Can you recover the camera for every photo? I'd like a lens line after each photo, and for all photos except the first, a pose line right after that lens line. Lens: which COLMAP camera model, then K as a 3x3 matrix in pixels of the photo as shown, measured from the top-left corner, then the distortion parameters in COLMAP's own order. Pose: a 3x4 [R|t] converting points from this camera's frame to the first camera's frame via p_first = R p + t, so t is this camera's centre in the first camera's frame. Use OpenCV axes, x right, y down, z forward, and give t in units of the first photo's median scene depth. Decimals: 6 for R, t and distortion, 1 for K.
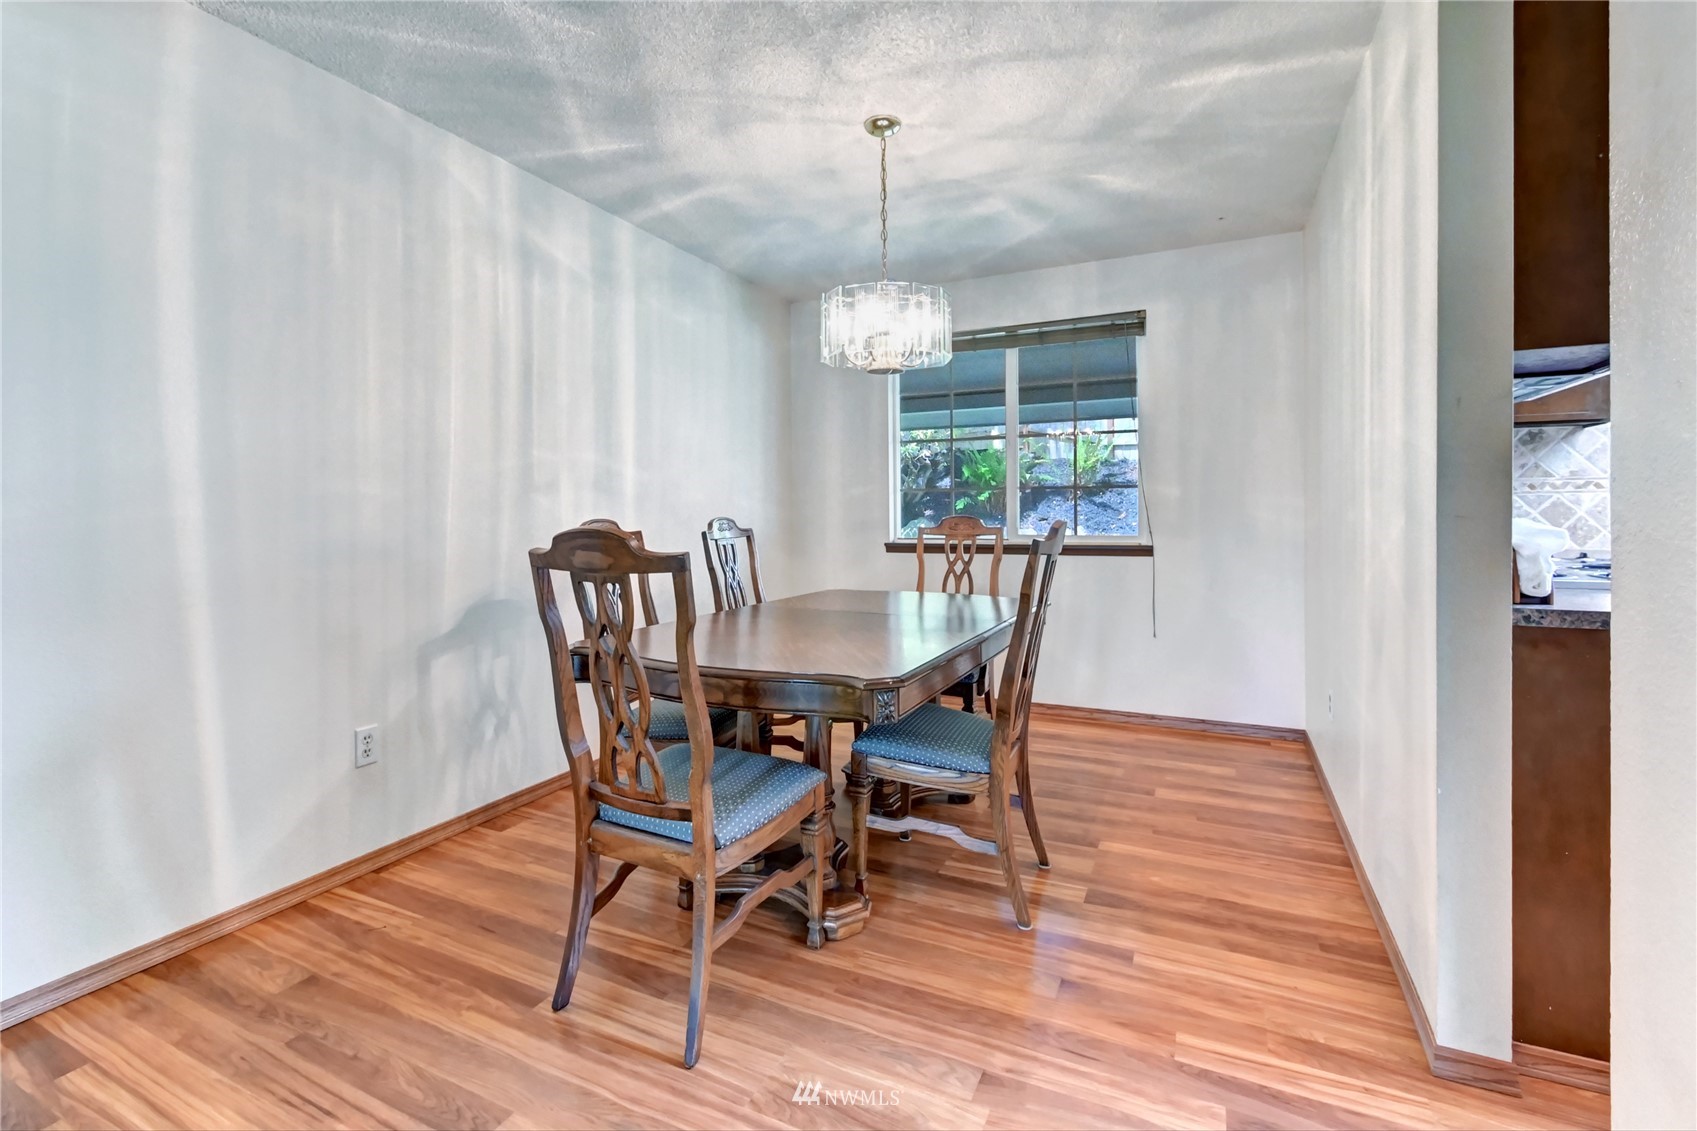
lens RADIAL K [[757.8, 0, 846.5], [0, 757.8, 518.0], [0, 0, 1]] dist [0.001090, 0.000215]
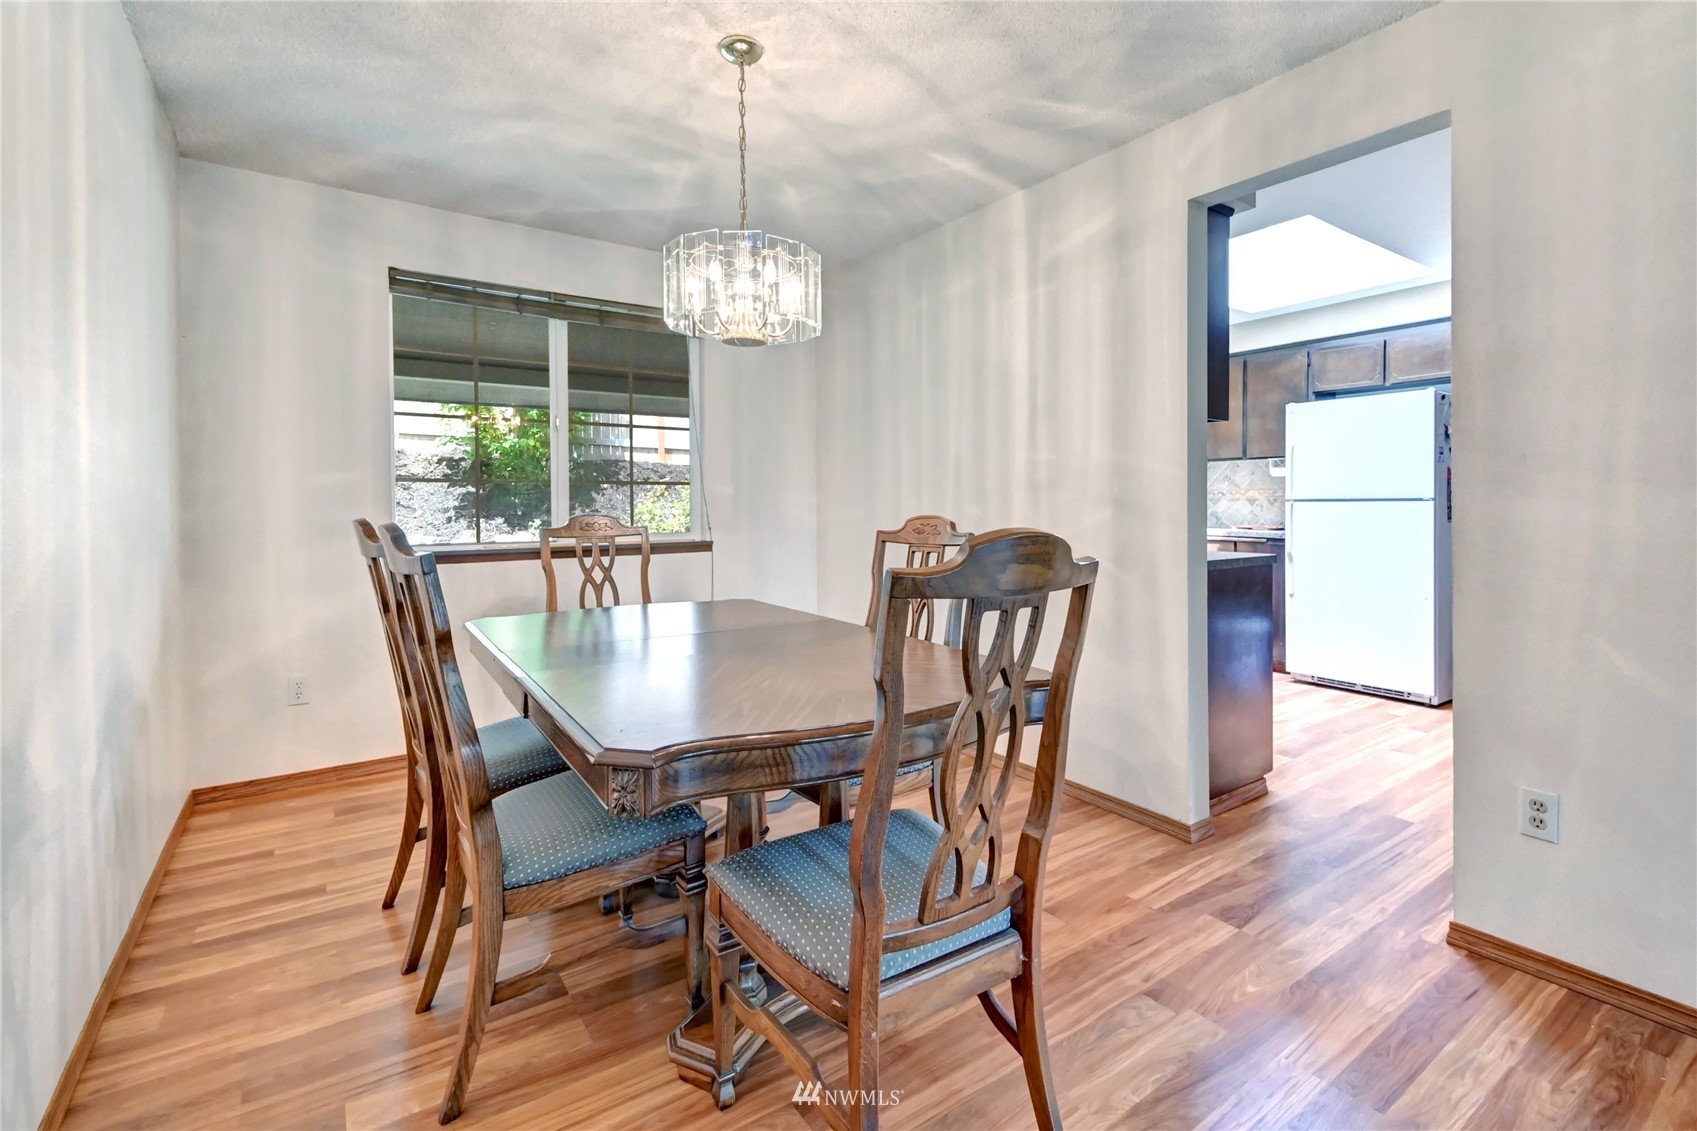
lens RADIAL K [[743.0, 0, 846.2], [0, 743.0, 513.8], [0, 0, 1]] dist [-0.016862, 0.000073]
pose [[0.500672, -0.000617, 0.865637, -0.449854], [0.001929, 0.999998, -0.000403, -0.000436], [-0.865635, 0.001872, 0.500672, 0.366982]]
